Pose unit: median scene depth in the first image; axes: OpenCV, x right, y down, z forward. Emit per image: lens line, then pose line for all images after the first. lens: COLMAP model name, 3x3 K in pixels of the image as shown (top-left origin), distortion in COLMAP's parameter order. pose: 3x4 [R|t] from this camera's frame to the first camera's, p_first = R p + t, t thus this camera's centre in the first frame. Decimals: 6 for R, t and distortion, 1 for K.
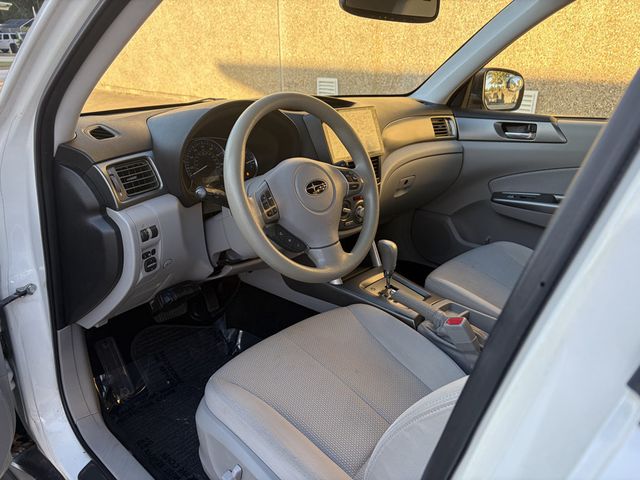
lens RADIAL K [[480.2, 0, 321.9], [0, 480.2, 243.3], [0, 0, 1]] dist [0.034977, -0.036888]
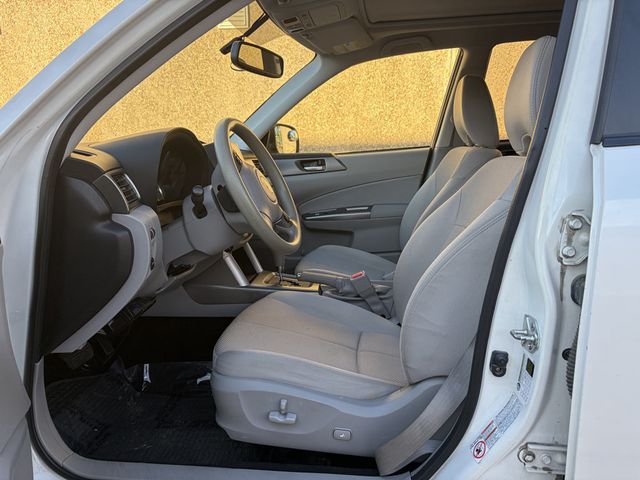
lens RADIAL K [[480.2, 0, 318.2], [0, 480.2, 238.3], [0, 0, 1]] dist [0.034977, -0.036888]
pose [[0.815988, -0.142027, 0.560349, -0.369989], [0.240506, 0.964879, -0.105670, 0.111696], [-0.525661, 0.220993, 0.821488, -0.068028]]
